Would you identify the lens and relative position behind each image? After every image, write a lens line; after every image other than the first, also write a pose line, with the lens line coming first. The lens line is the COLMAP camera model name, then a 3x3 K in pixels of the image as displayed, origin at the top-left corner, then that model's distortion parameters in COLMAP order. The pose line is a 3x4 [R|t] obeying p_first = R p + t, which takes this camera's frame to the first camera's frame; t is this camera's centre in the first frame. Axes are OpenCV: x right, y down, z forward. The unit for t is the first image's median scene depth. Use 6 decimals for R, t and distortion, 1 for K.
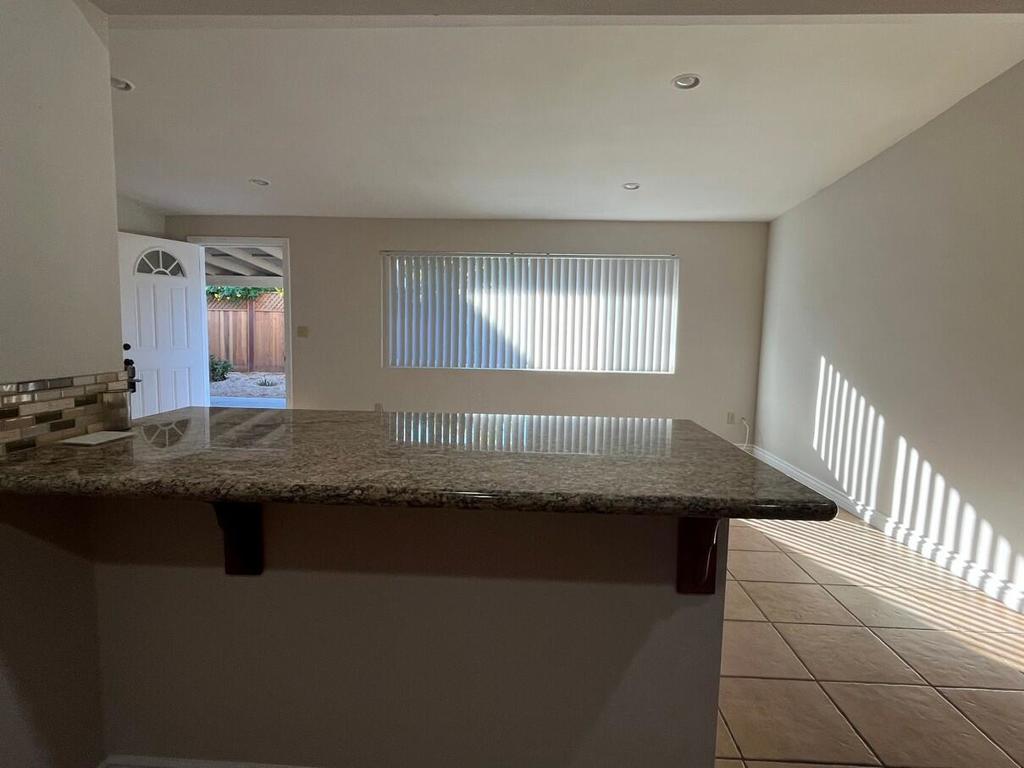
lens RADIAL K [[575.2, 0, 511.4], [0, 575.2, 362.9], [0, 0, 1]] dist [-0.003029, -0.000640]
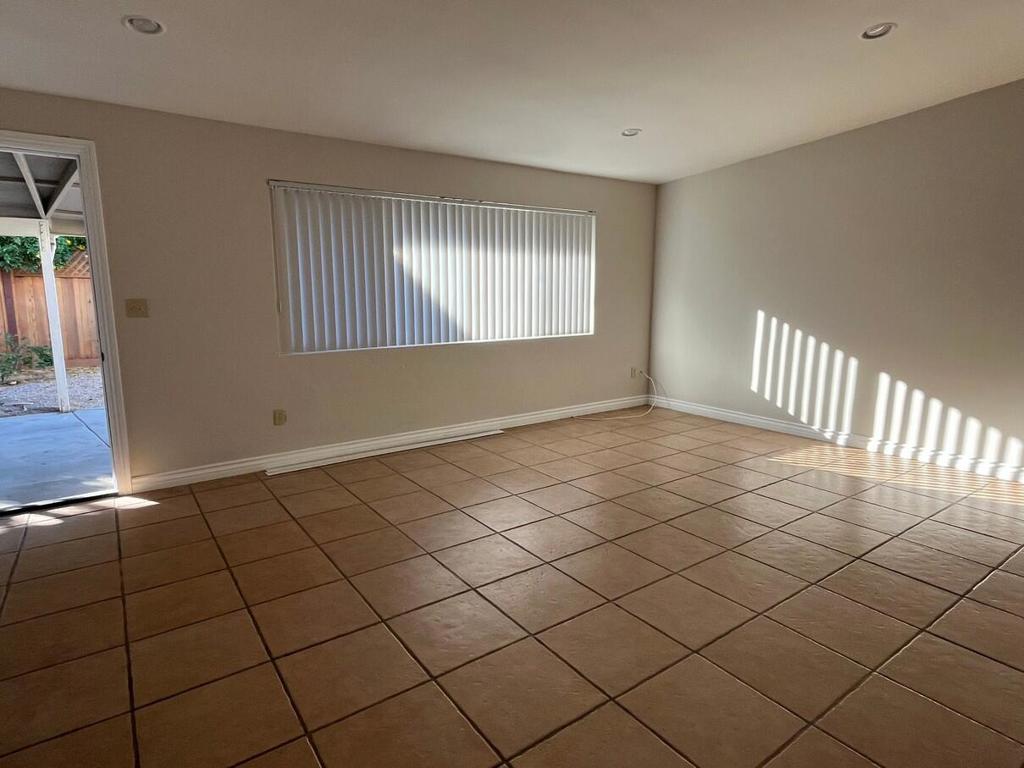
lens RADIAL K [[572.4, 0, 507.7], [0, 572.4, 379.8], [0, 0, 1]] dist [-0.002367, -0.001982]
pose [[0.790319, -0.121786, 0.600470, -0.436145], [0.055043, 0.990196, 0.128383, -0.038430], [-0.610218, -0.068412, 0.789274, 0.307137]]
